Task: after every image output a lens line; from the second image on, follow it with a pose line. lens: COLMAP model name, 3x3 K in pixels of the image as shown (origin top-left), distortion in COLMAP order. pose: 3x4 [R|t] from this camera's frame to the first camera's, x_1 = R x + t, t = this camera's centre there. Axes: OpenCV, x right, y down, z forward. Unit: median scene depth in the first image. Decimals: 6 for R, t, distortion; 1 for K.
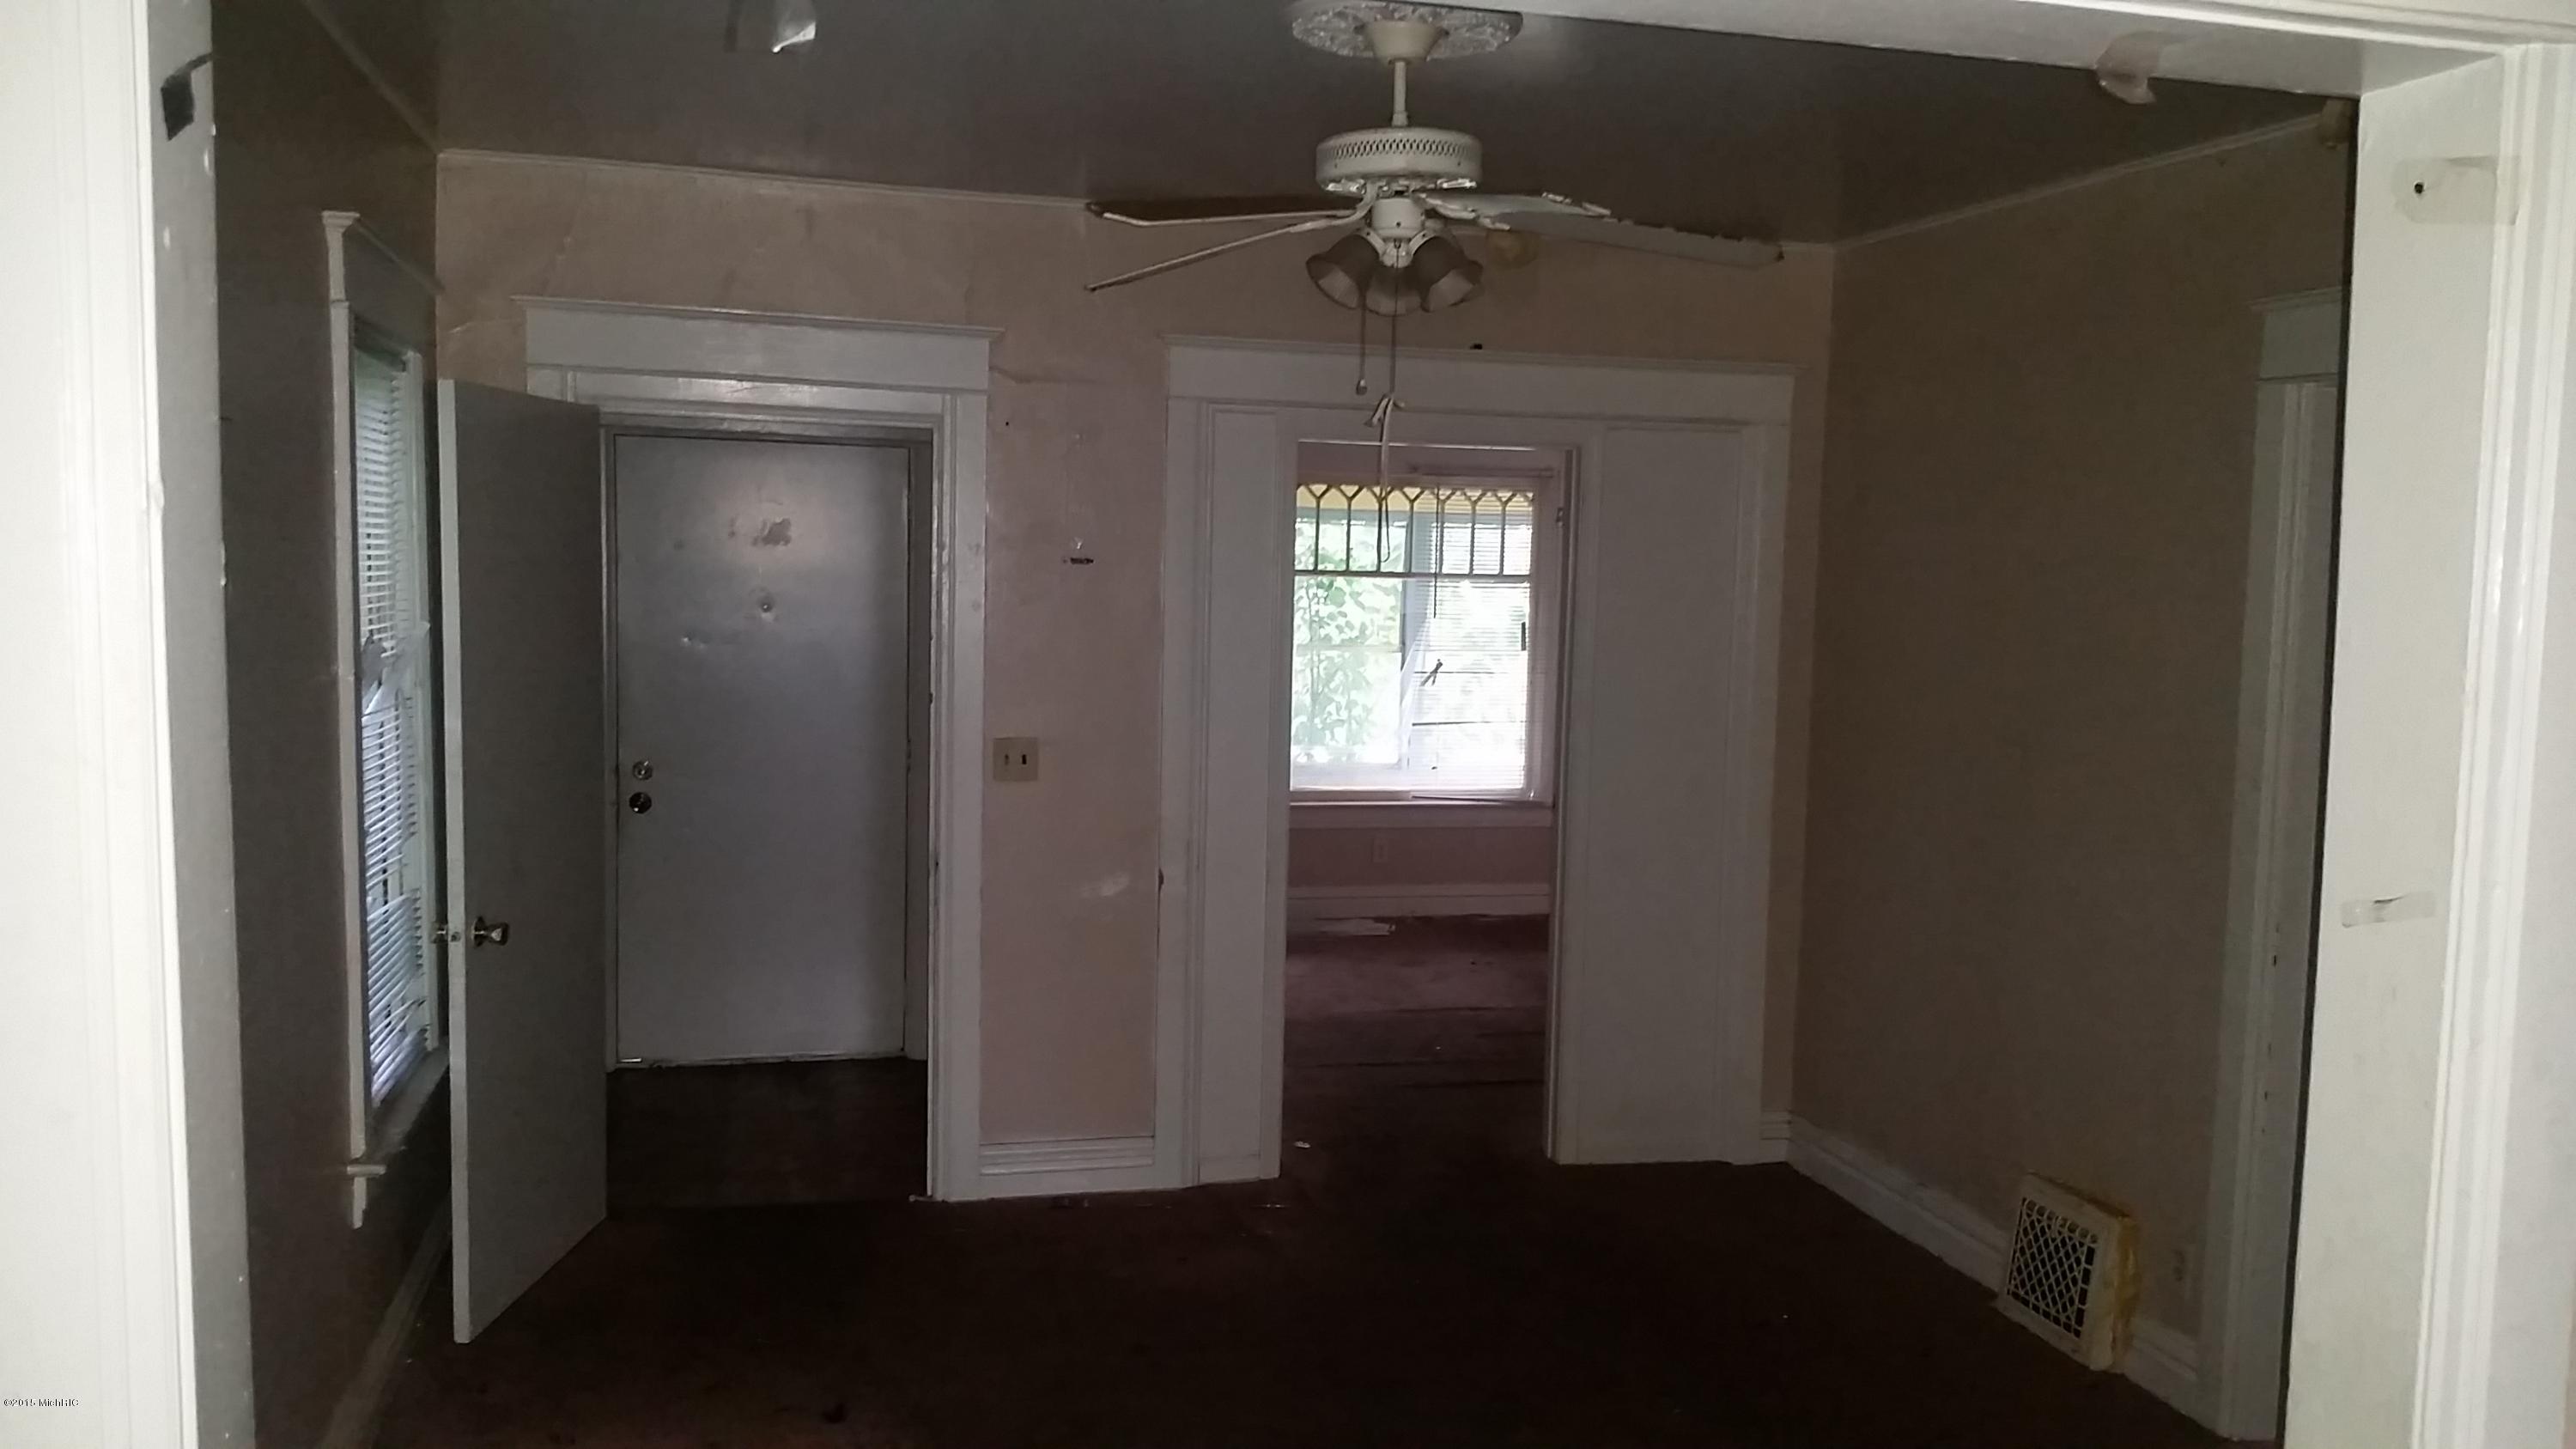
lens RADIAL K [[2087.3, 0, 1288.0], [0, 2087.3, 724.5], [0, 0, 1]] dist [-0.060575, 0.000852]
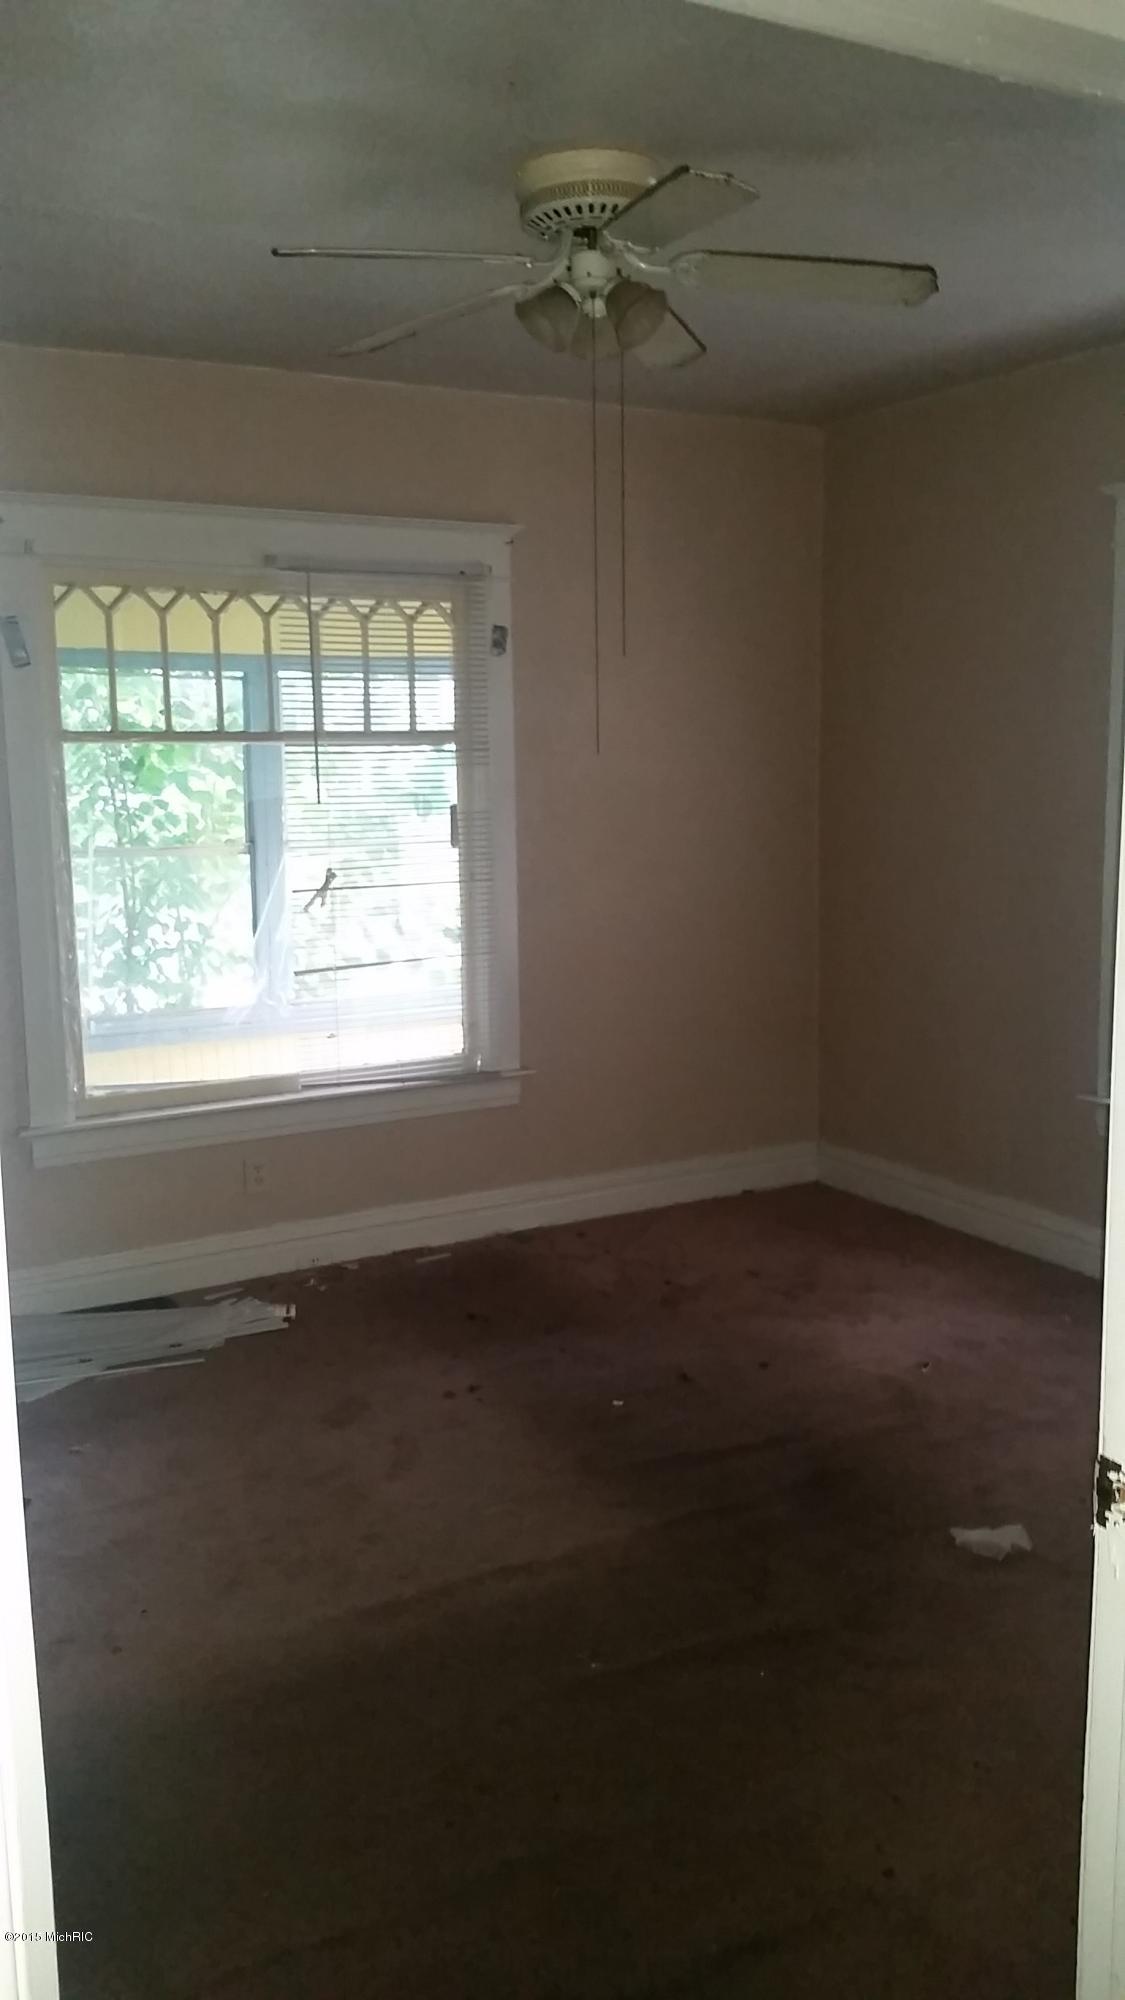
lens RADIAL K [[1620.4, 0, 562.5], [0, 1620.4, 1000.0], [0, 0, 1]] dist [-0.060575, 0.000852]
pose [[0.961946, -0.081267, 0.260876, 0.009009], [0.060524, 0.994403, 0.086601, -0.026276], [-0.266454, -0.067517, 0.961480, 0.436614]]
